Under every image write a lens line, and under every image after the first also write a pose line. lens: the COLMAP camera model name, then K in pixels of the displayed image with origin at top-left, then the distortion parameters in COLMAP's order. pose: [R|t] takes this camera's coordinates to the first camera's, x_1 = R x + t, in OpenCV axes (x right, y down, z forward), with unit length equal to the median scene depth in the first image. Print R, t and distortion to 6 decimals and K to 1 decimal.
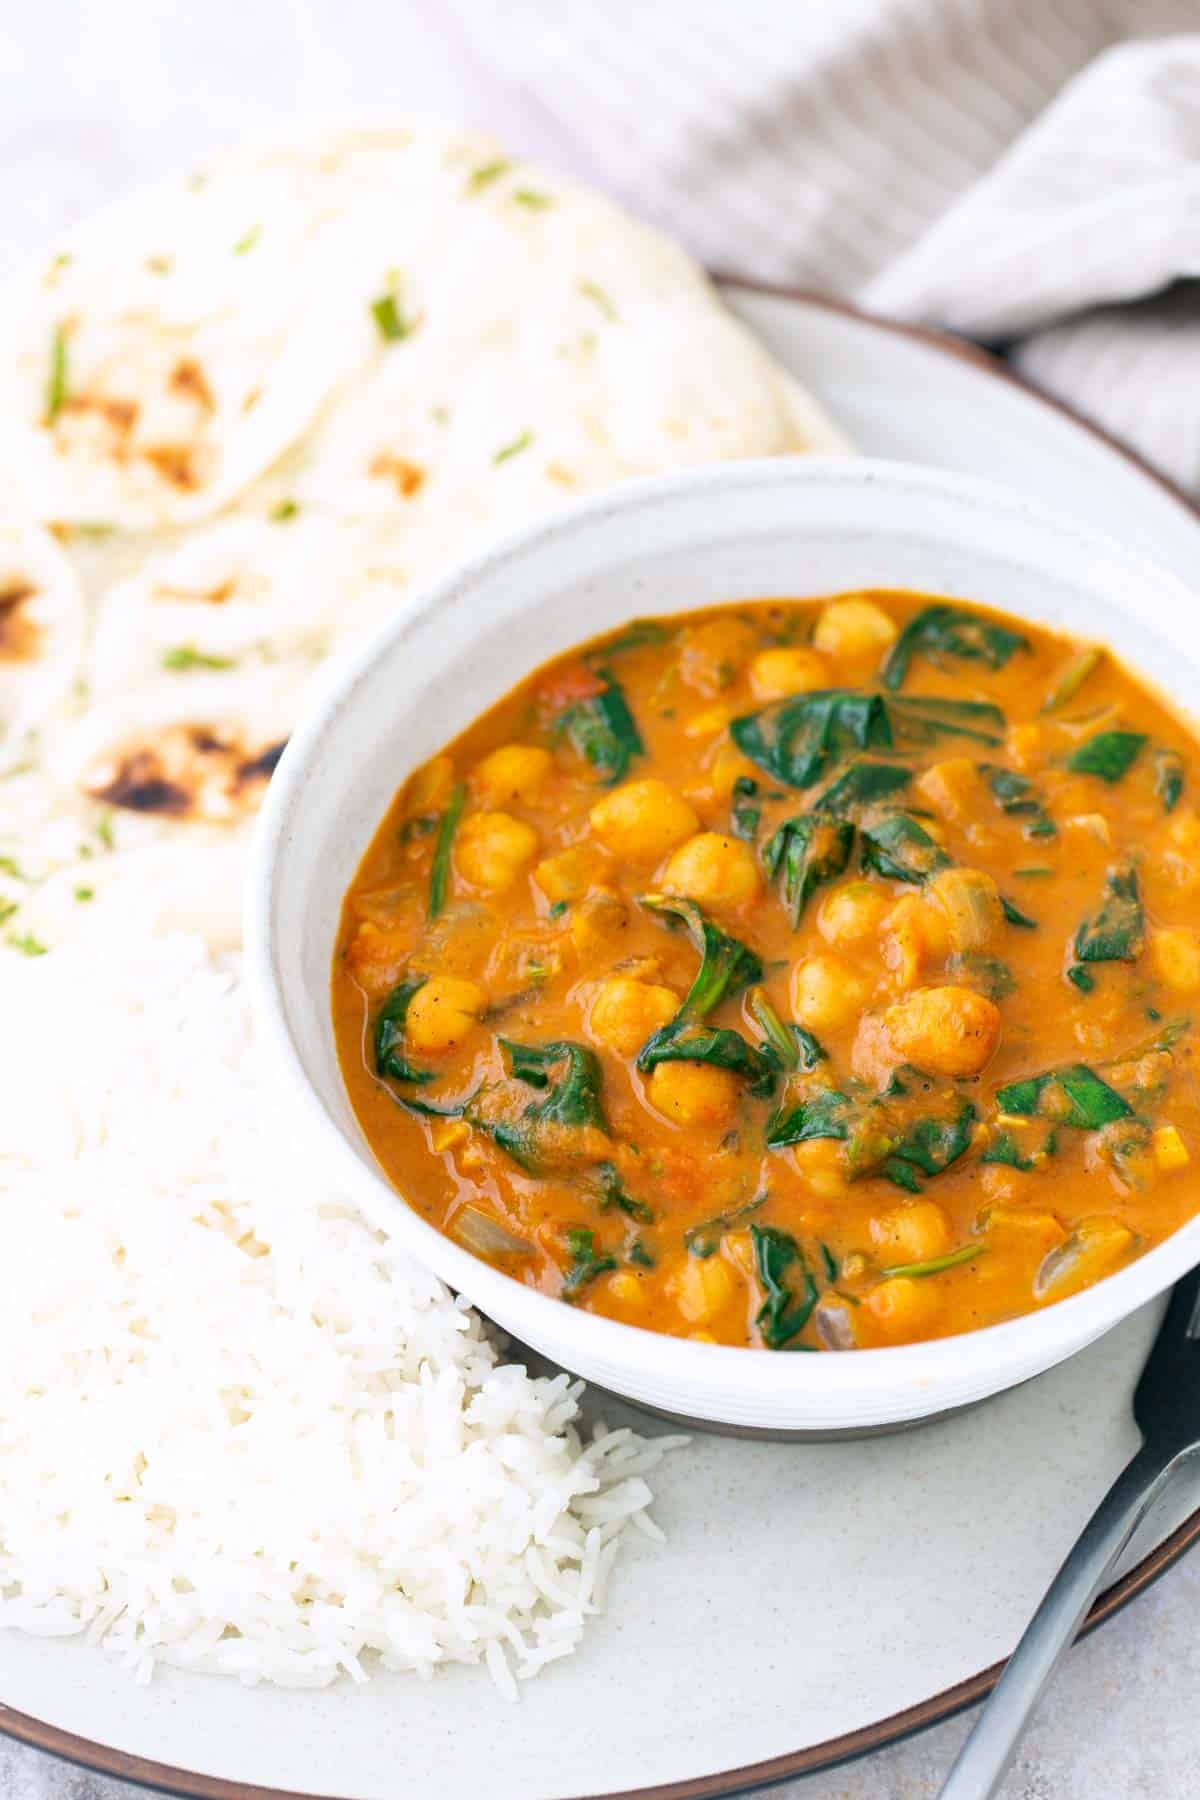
lens RADIAL K [[5349.7, 0, 600.0], [0, 5349.7, 900.0], [0, 0, 1]] dist [-0.019417, -0.699825]
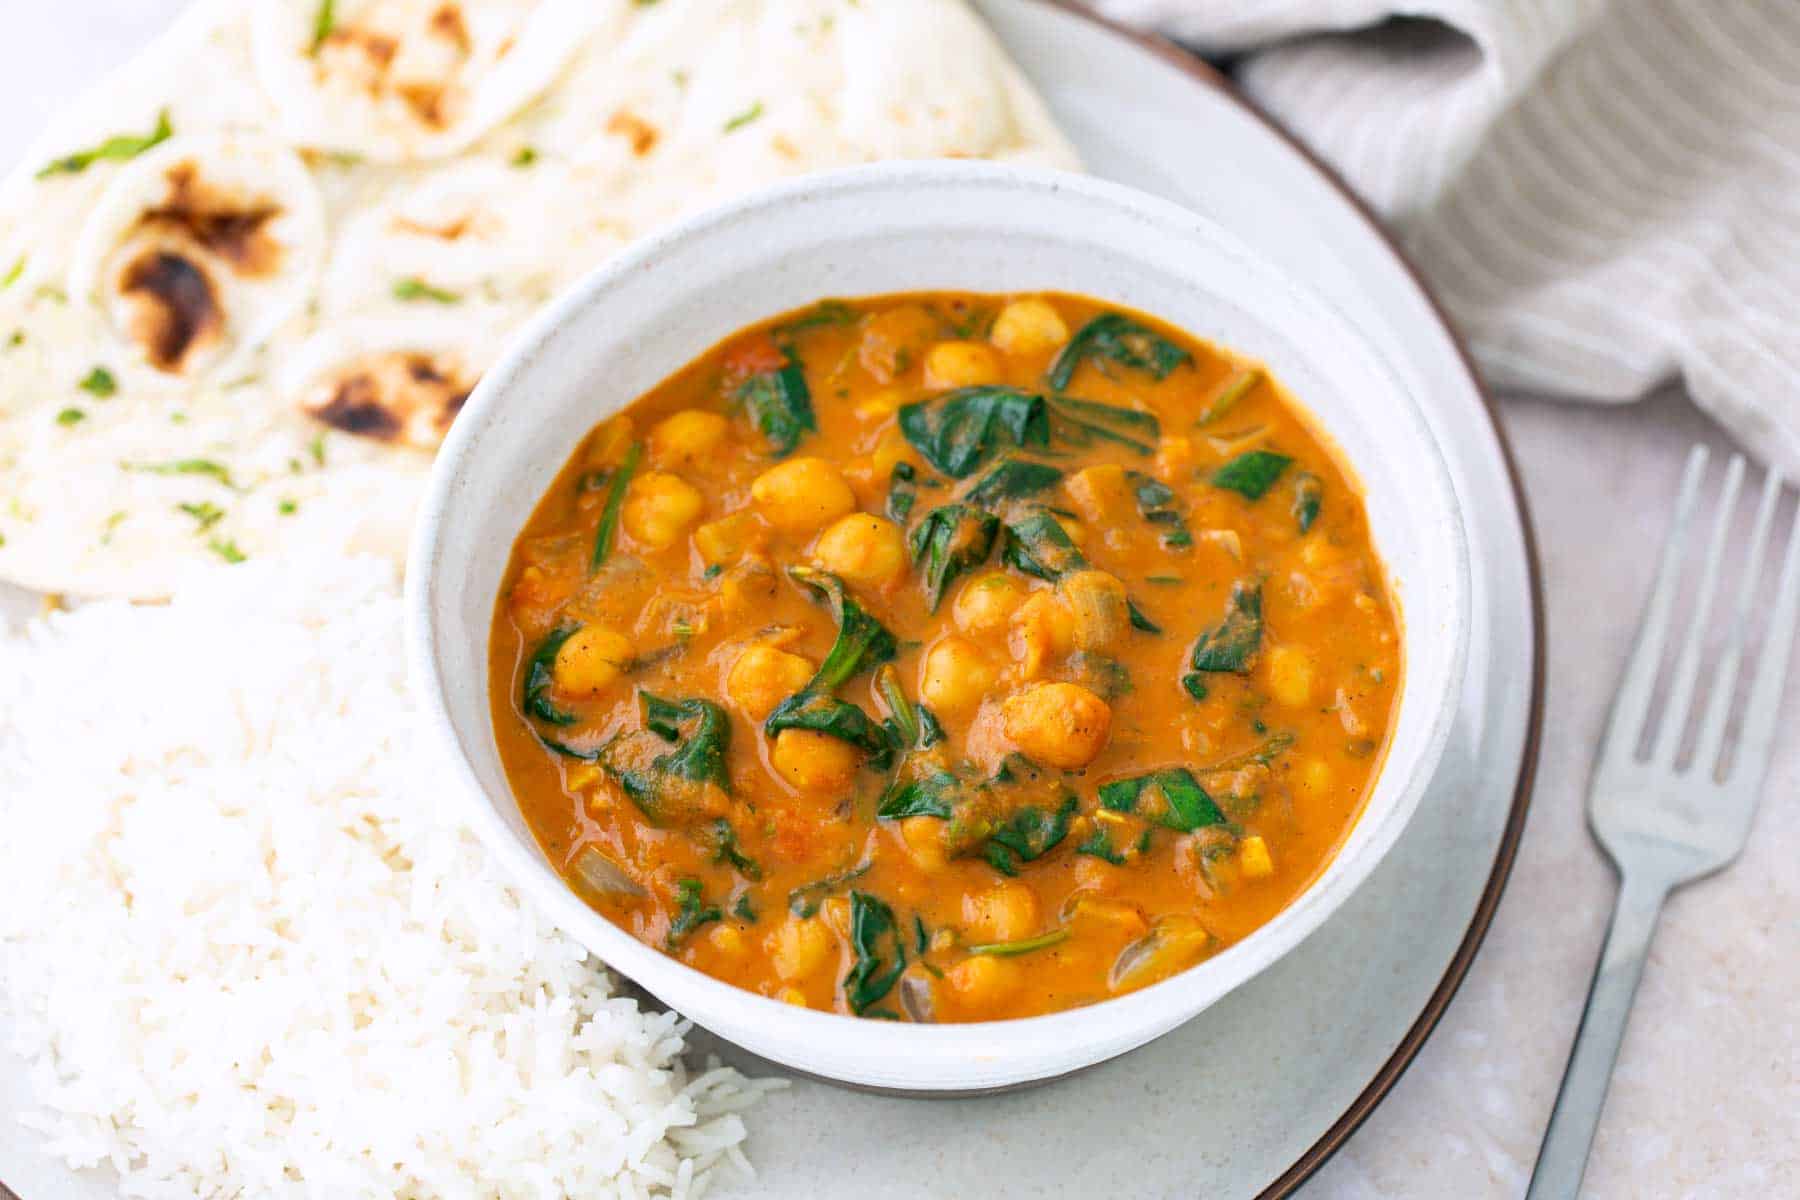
lens RADIAL K [[5349.7, 0, 899.6], [0, 5349.7, 520.2], [0, 0, 1]] dist [-0.019417, -0.699825]
pose [[0.994780, 0.094754, -0.037883, 0.068272], [-0.094080, 0.995380, 0.019195, -0.032304], [0.039527, -0.015531, 0.999098, -0.053176]]
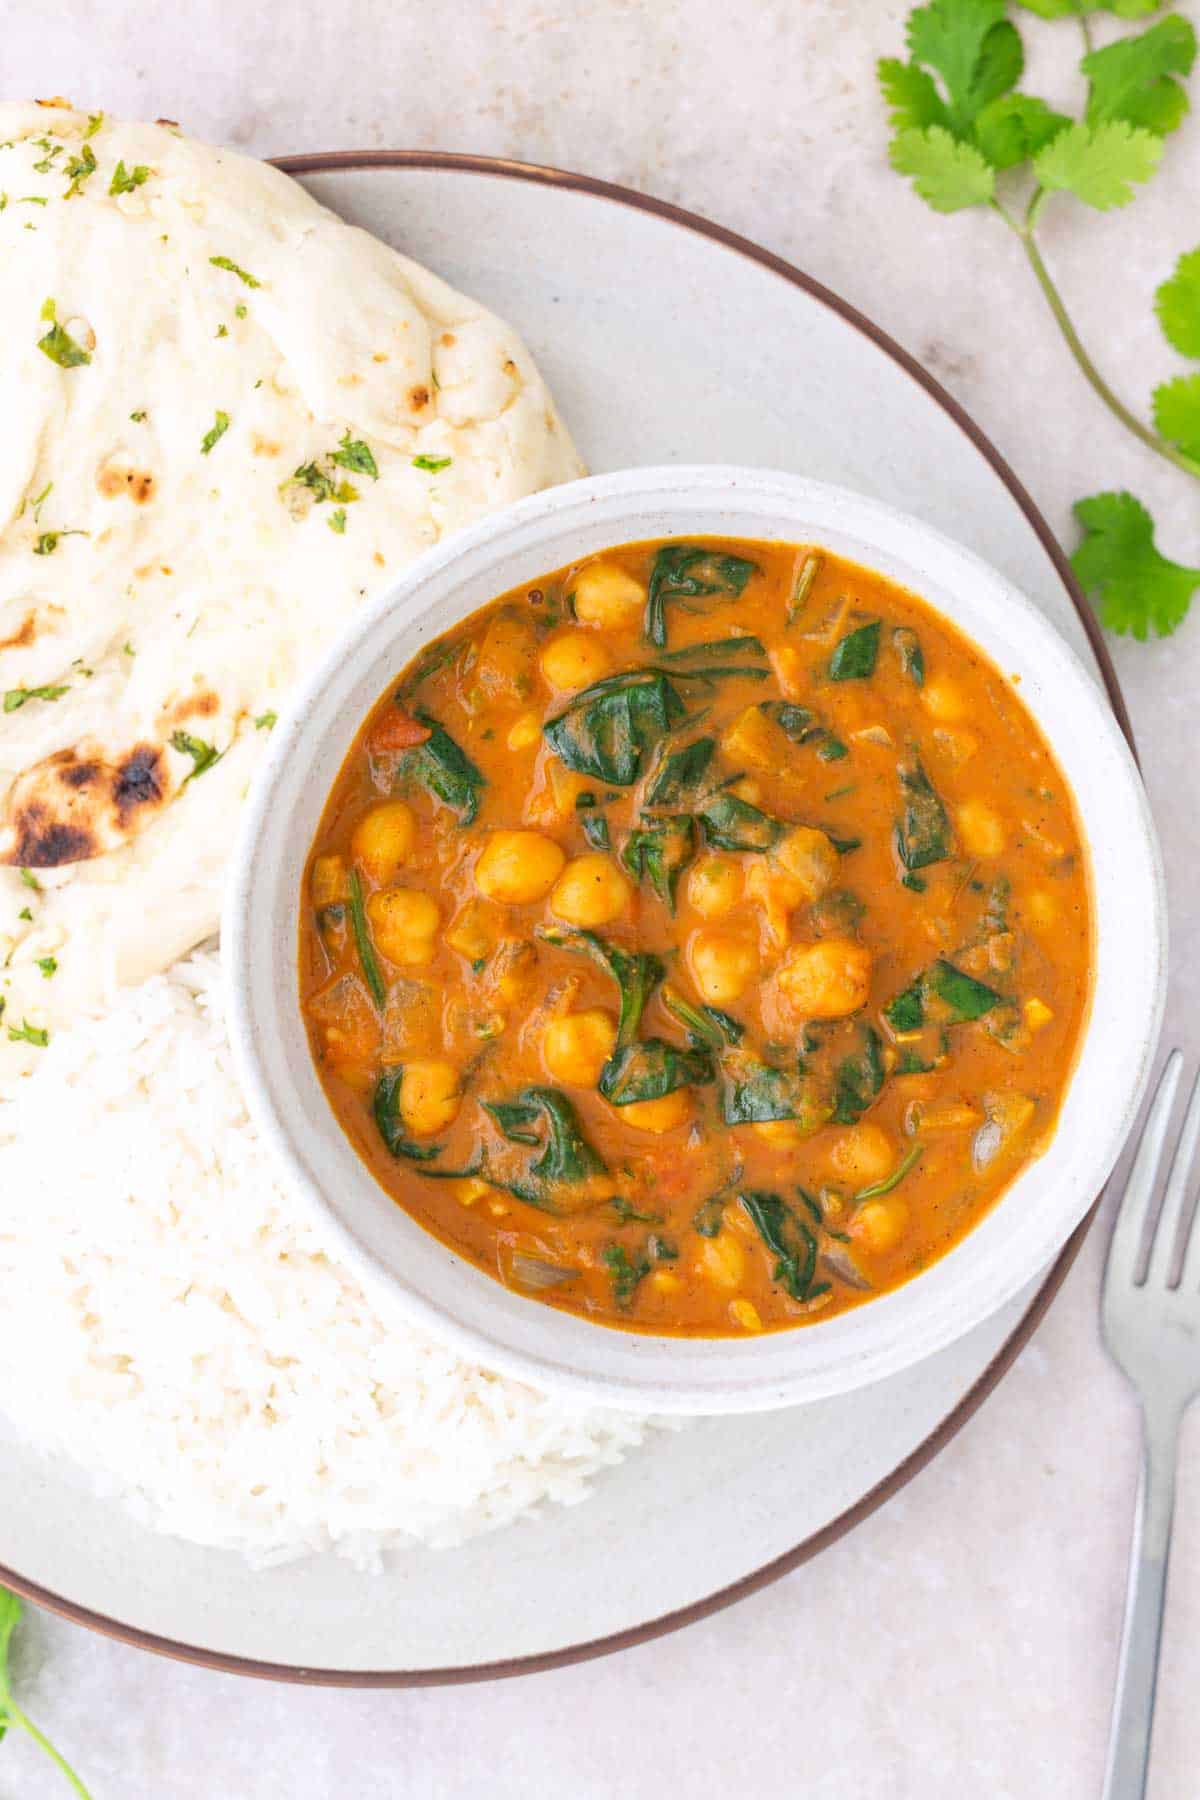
lens RADIAL K [[2533.2, 0, 600.0], [0, 2533.2, 900.0], [0, 0, 1]] dist [-0.001929, 0.029274]
pose [[0.926966, -0.369026, 0.067485, -0.015471], [0.272384, 0.785762, 0.555324, -0.315597], [-0.257956, -0.496385, 0.828892, 0.537931]]
